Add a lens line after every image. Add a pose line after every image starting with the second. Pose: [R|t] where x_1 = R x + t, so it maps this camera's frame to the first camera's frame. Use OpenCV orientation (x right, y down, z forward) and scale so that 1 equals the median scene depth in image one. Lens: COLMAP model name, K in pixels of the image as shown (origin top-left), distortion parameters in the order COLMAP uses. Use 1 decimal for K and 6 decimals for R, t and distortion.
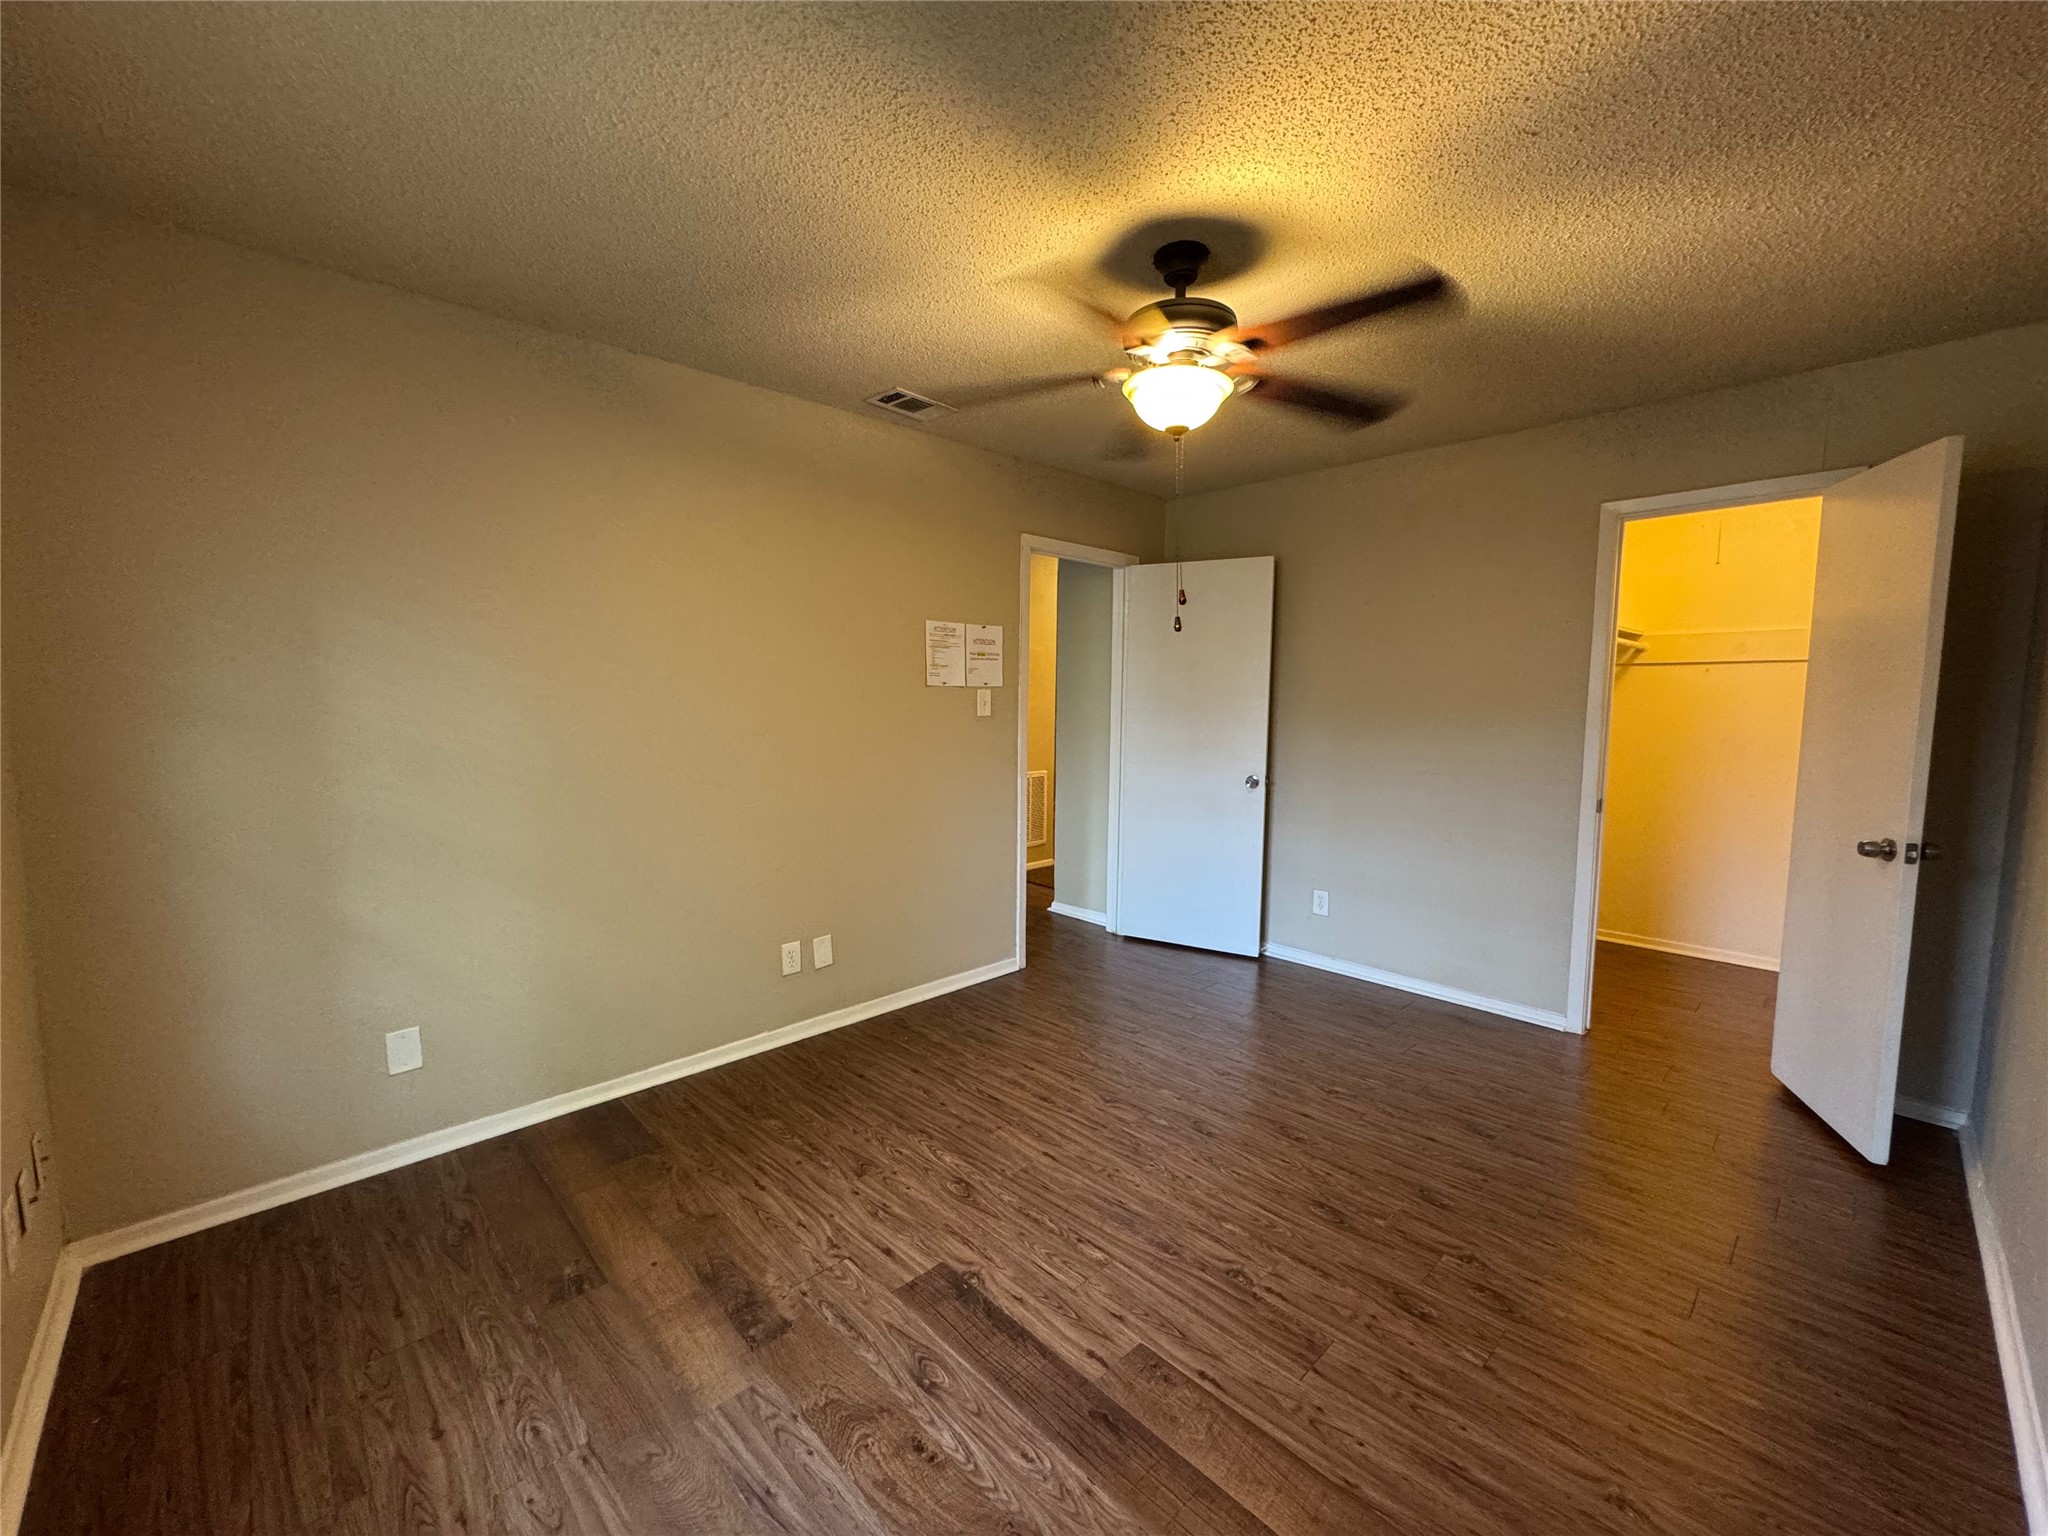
lens RADIAL K [[817.3, 0, 1028.1], [0, 817.3, 769.5], [0, 0, 1]] dist [-0.019283, -0.000188]
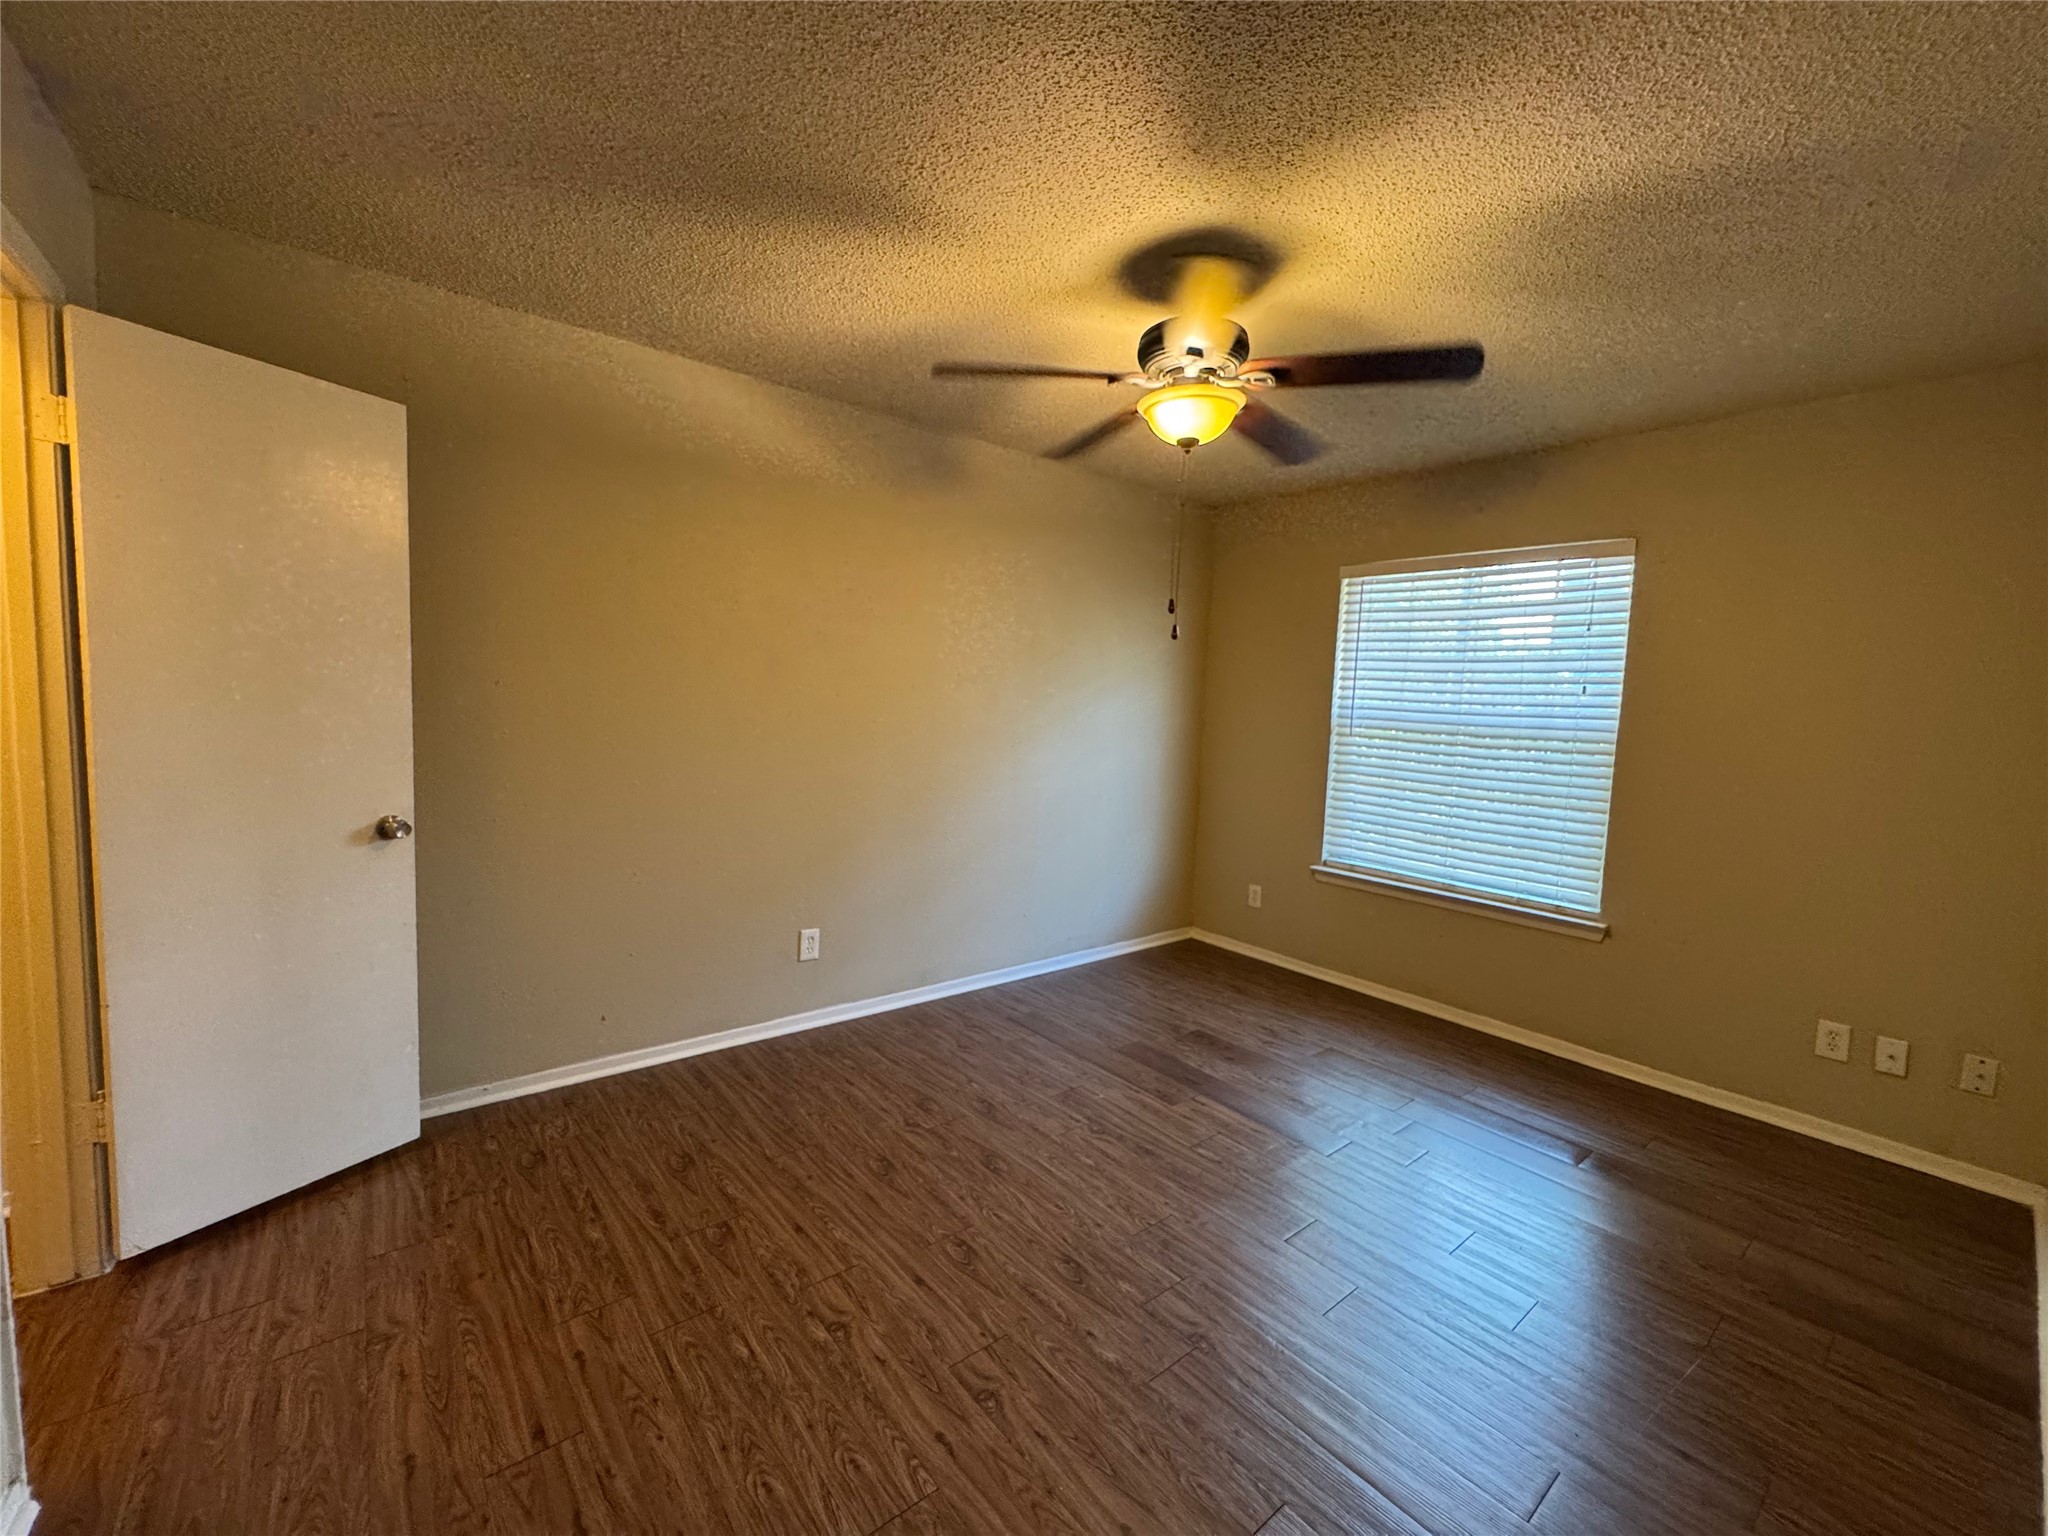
lens RADIAL K [[817.3, 0, 1018.6], [0, 817.3, 757.8], [0, 0, 1]] dist [-0.019283, -0.000188]
pose [[-0.995051, -0.049368, 0.086231, 0.269343], [-0.034853, 0.986112, 0.162381, -0.177731], [-0.093050, 0.158572, -0.982953, 1.998800]]
